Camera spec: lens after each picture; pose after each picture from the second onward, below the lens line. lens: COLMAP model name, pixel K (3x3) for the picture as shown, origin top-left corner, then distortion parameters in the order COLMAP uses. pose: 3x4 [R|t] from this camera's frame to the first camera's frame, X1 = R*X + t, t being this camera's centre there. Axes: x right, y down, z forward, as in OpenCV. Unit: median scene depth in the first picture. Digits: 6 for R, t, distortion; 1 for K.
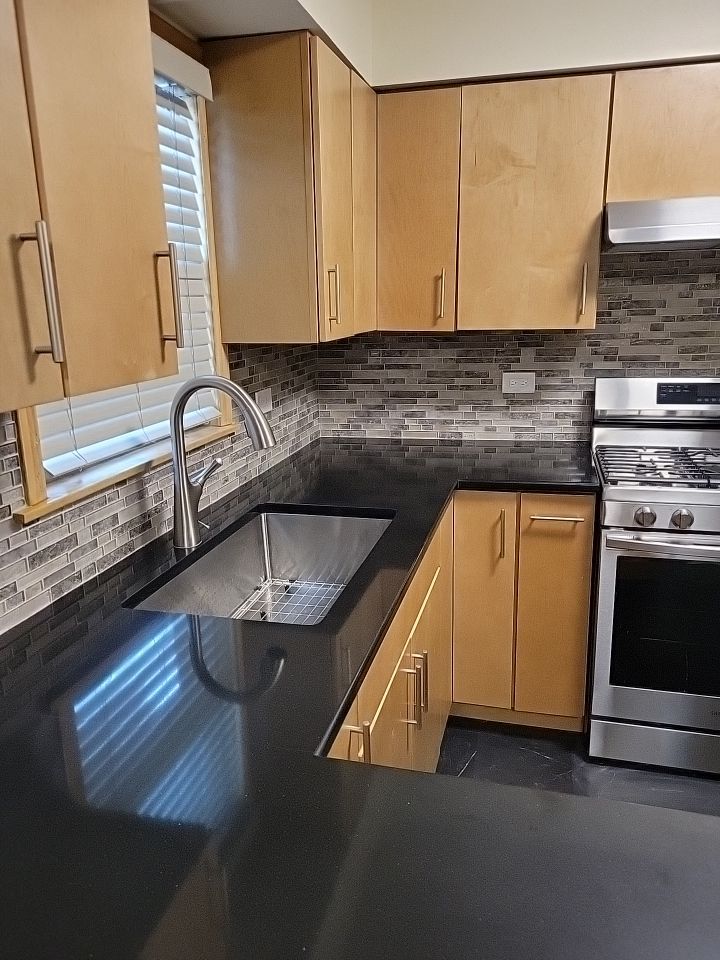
lens RADIAL K [[730.5, 0, 364.5], [0, 730.5, 486.3], [0, 0, 1]] dist [0.051141, -0.022045]
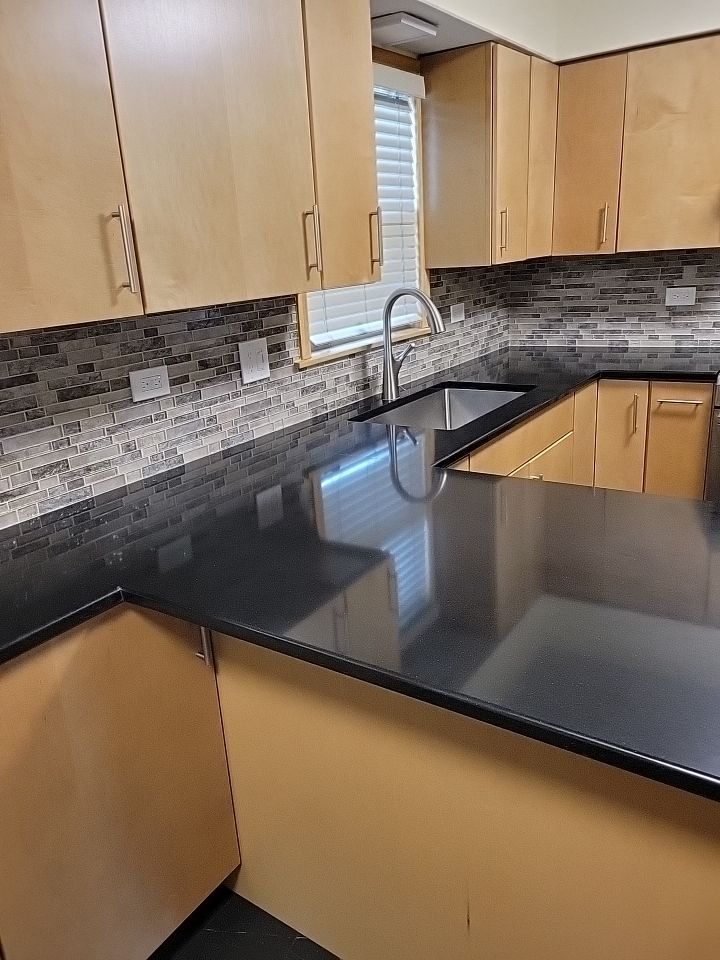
lens RADIAL K [[730.5, 0, 350.1], [0, 730.5, 480.1], [0, 0, 1]] dist [0.051141, -0.022045]
pose [[0.939382, 0.064990, -0.336656, 0.177880], [-0.041453, 0.996196, 0.076643, 0.112969], [0.340357, -0.058042, 0.938503, -0.420929]]
